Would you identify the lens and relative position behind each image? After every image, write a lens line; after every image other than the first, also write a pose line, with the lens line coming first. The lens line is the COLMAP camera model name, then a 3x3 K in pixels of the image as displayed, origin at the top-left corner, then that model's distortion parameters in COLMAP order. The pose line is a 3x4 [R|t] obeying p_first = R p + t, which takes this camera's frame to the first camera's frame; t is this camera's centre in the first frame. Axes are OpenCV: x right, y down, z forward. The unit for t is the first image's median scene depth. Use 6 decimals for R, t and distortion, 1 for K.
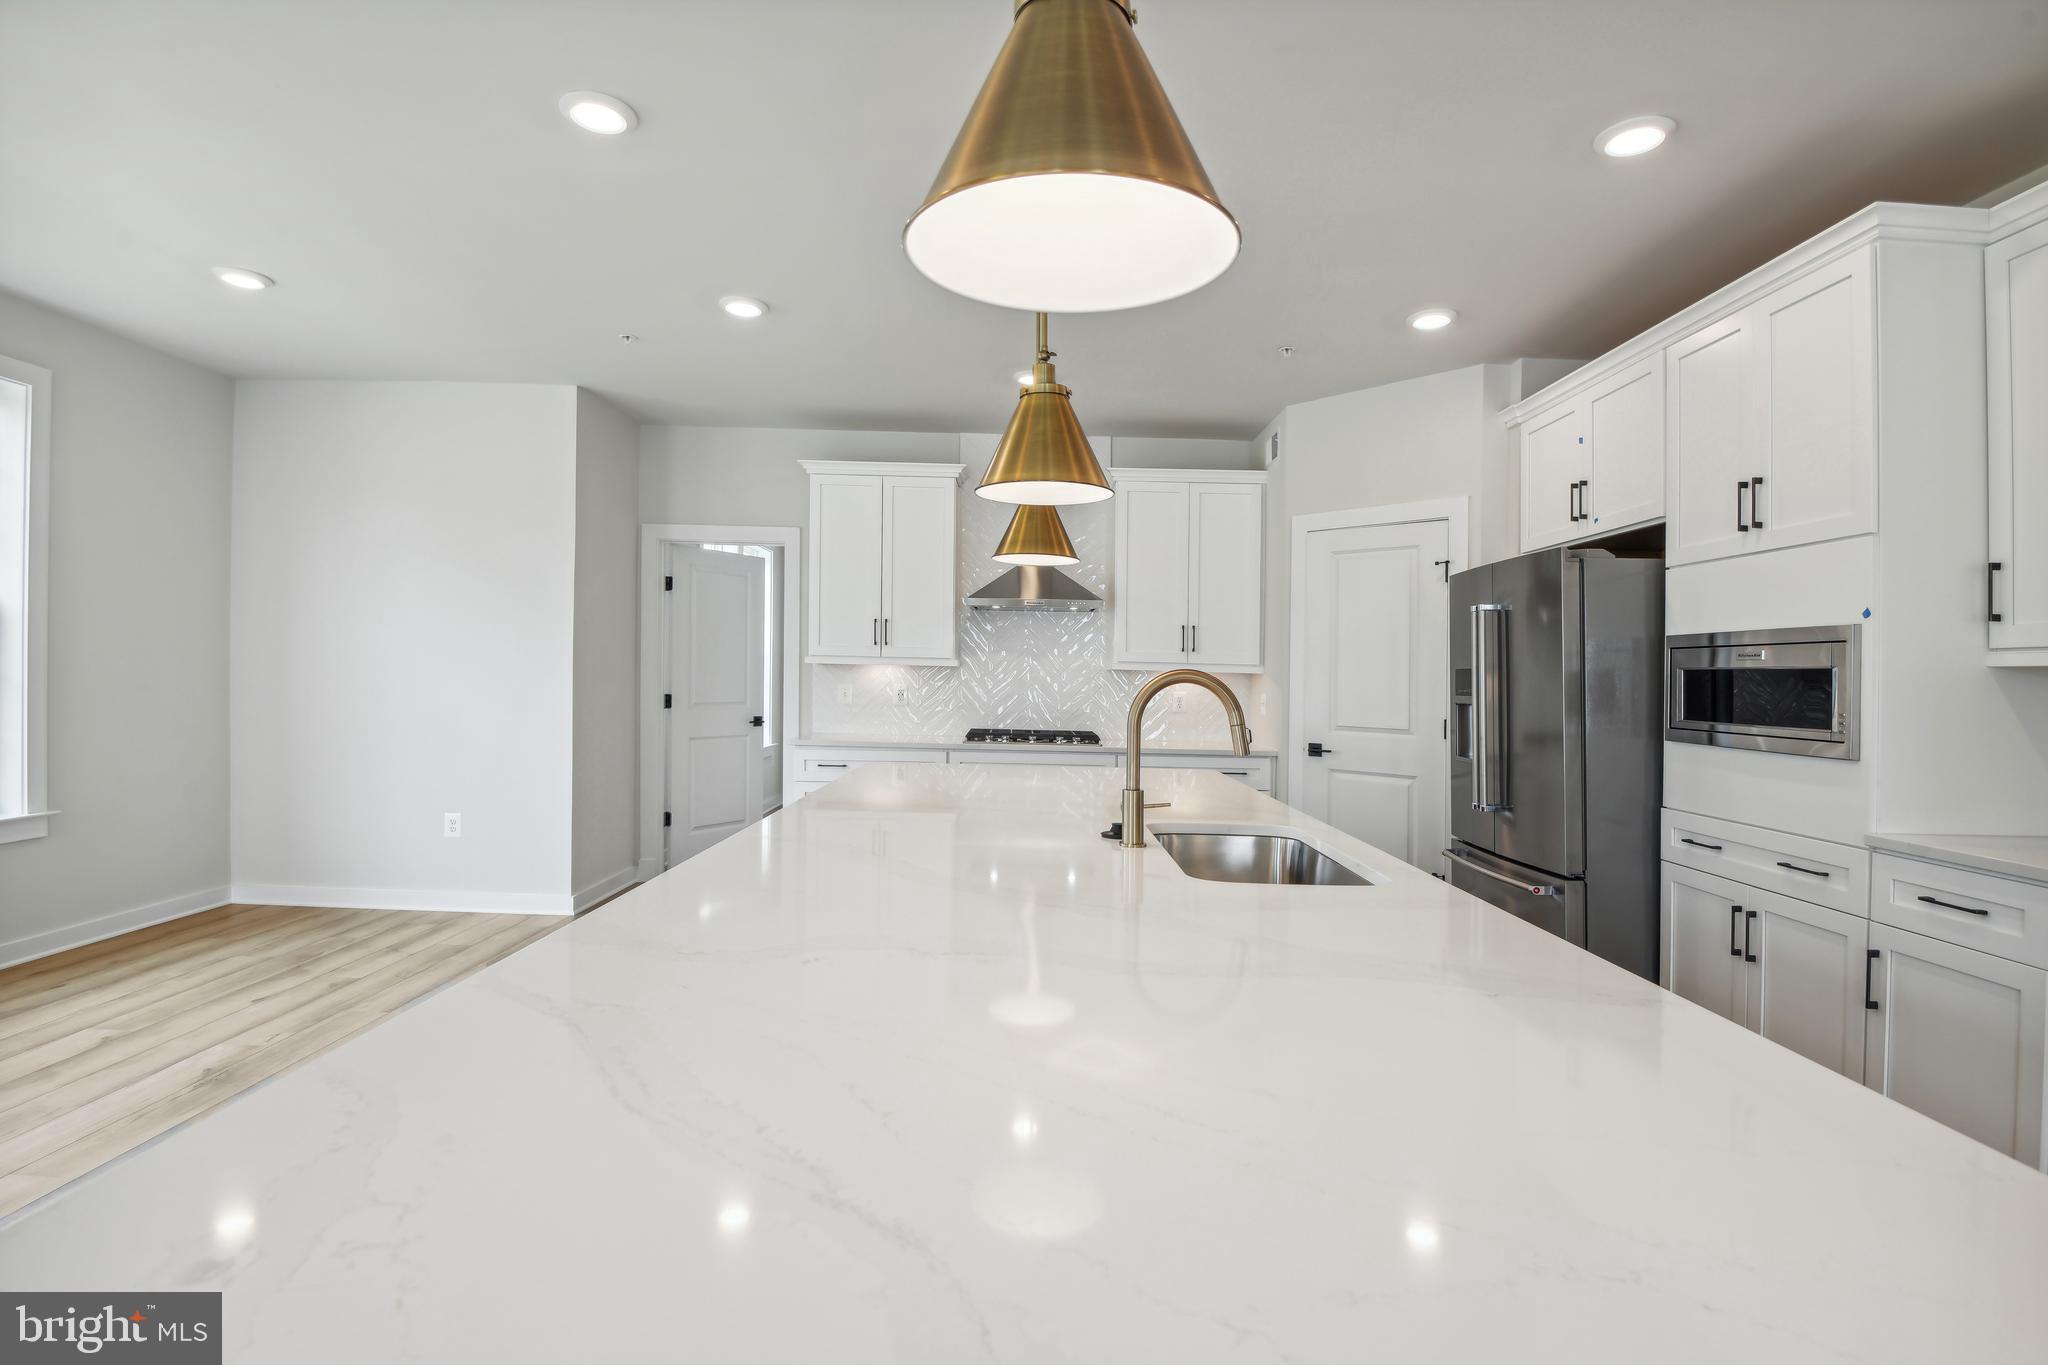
lens RADIAL K [[965.4, 0, 1024.0], [0, 965.4, 682.5], [0, 0, 1]] dist [-0.000566, -0.000070]
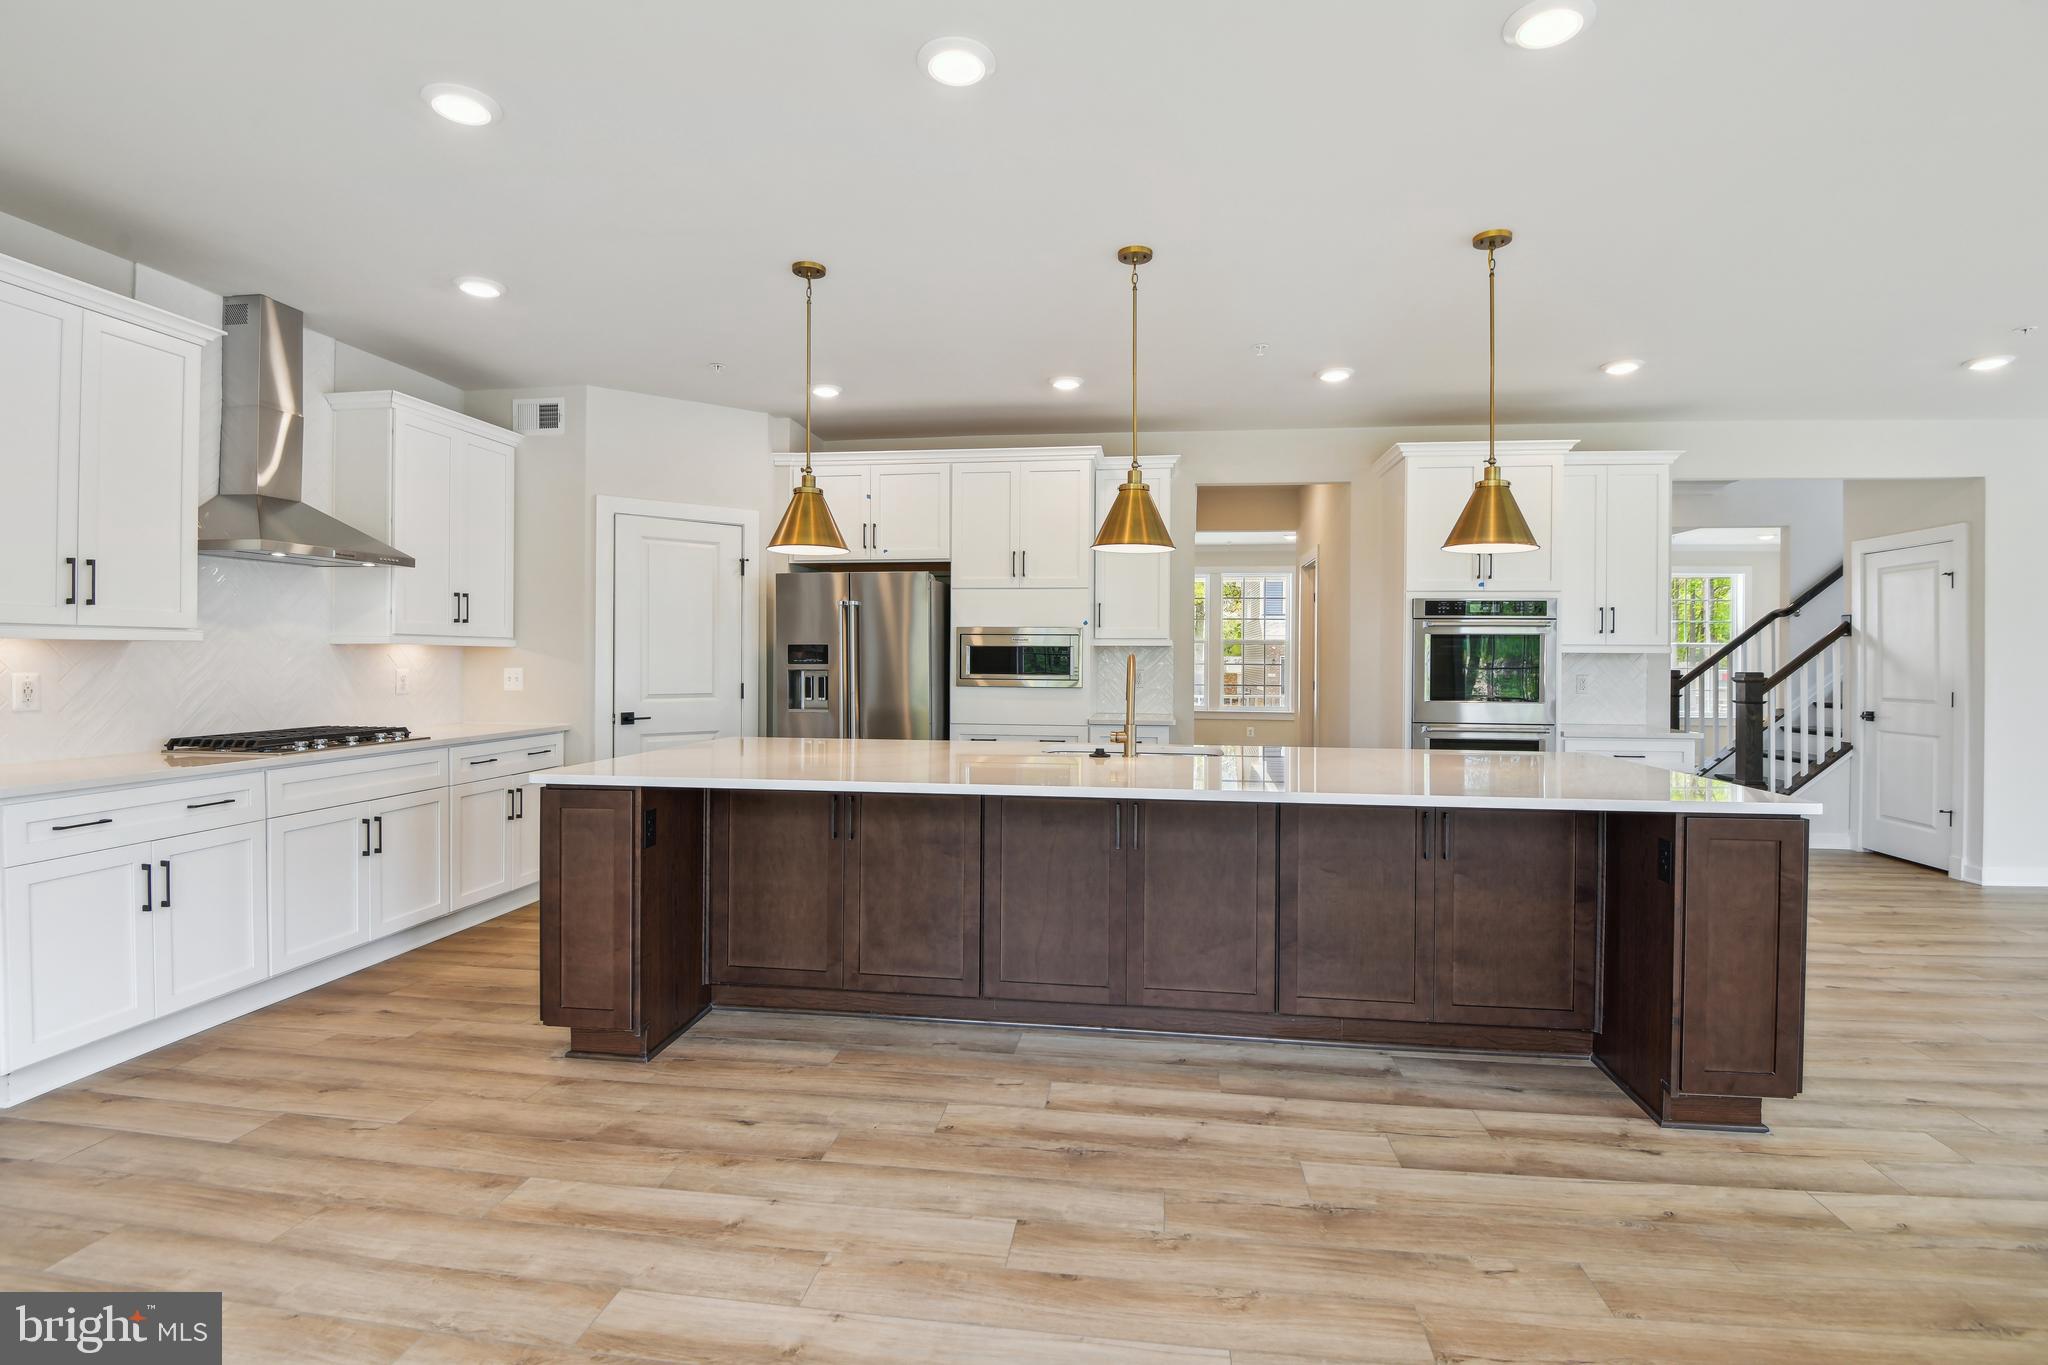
lens RADIAL K [[993.6, 0, 1025.2], [0, 993.6, 643.2], [0, 0, 1]] dist [0.000069, -0.000022]
pose [[0.141419, -0.009212, 0.989907, -1.103097], [0.004009, 0.999954, 0.008733, -0.033159], [-0.989942, 0.002733, 0.141449, 0.611459]]
